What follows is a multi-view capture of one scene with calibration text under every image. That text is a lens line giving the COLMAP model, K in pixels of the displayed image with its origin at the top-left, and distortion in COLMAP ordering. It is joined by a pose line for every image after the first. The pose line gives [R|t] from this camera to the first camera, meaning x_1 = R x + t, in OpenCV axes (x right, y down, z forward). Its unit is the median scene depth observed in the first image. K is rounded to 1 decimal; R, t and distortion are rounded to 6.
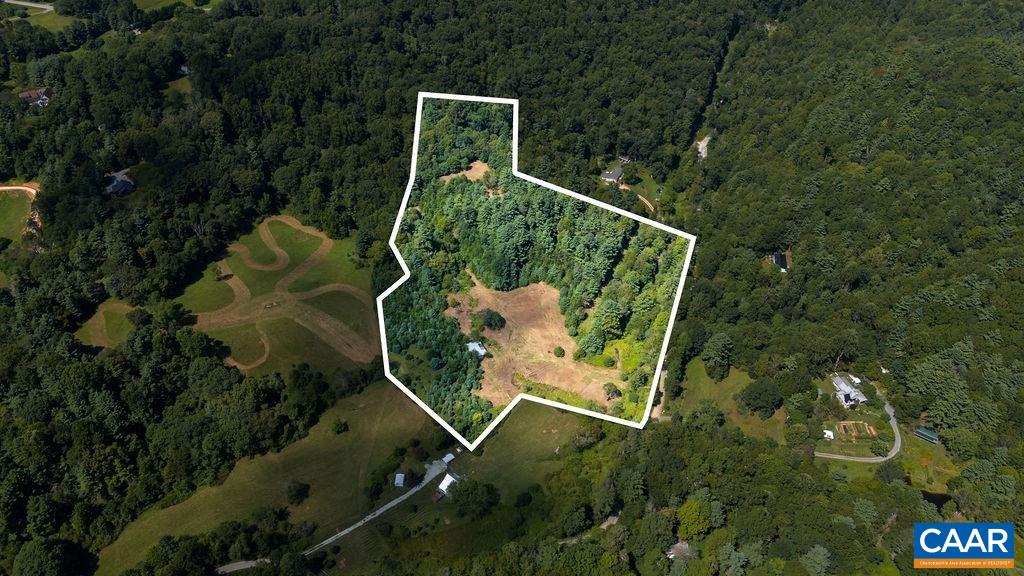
lens RADIAL K [[750.3, 0, 513.3], [0, 750.3, 286.6], [0, 0, 1]] dist [0.073143, -0.069004]
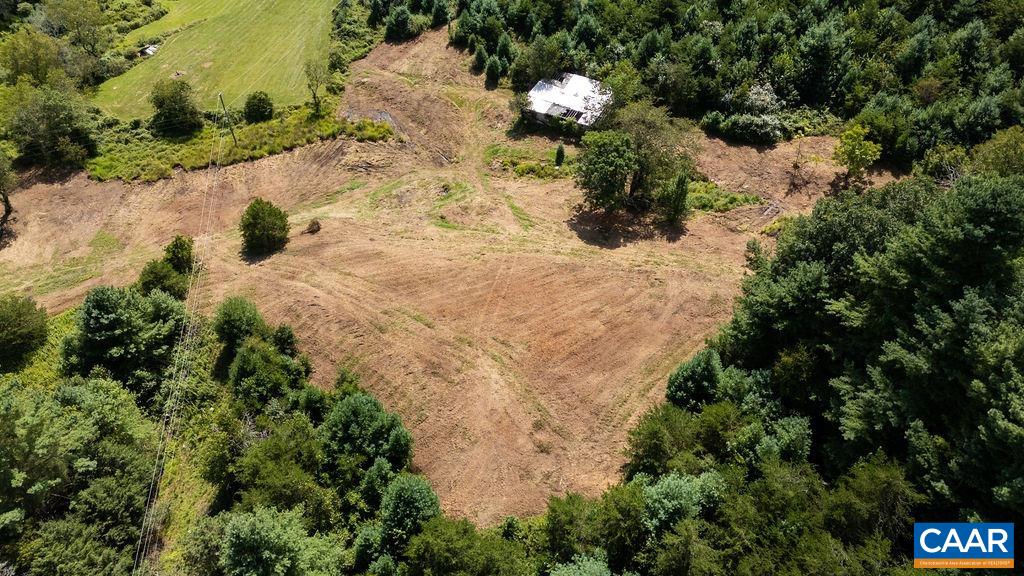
lens RADIAL K [[750.3, 0, 515.0], [0, 750.3, 293.0], [0, 0, 1]] dist [0.073143, -0.069004]
pose [[-0.829336, 0.390642, -0.399500, 0.097311], [-0.354877, 0.184005, 0.916627, -0.138365], [0.431583, 0.901965, -0.013972, 1.109297]]
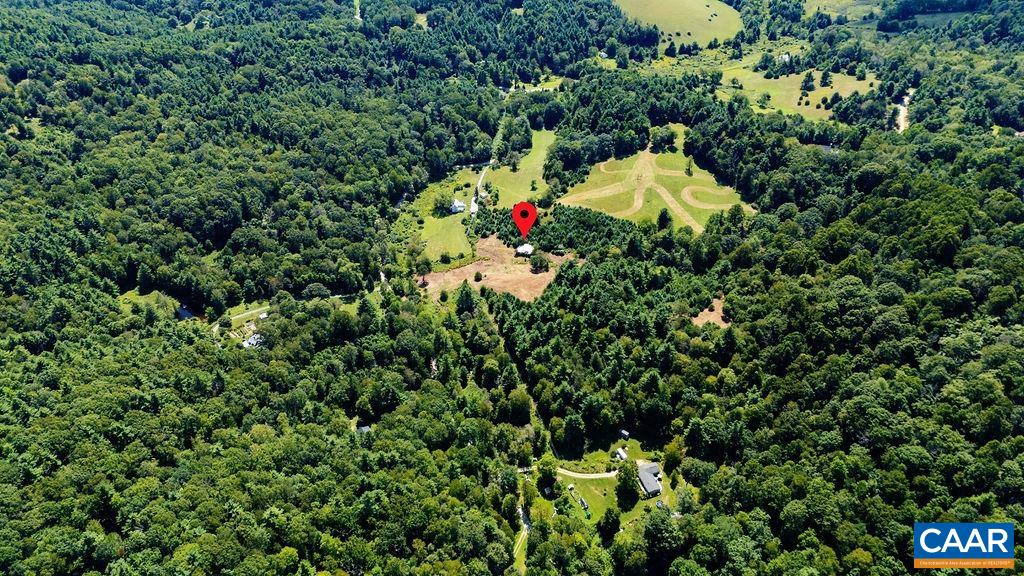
lens RADIAL K [[750.3, 0, 513.8], [0, 750.3, 286.8], [0, 0, 1]] dist [0.073143, -0.069004]
pose [[-0.738211, 0.399889, -0.543262, 0.733164], [-0.428104, 0.344656, 0.835427, -1.021138], [0.521317, 0.849294, -0.083235, 1.212758]]
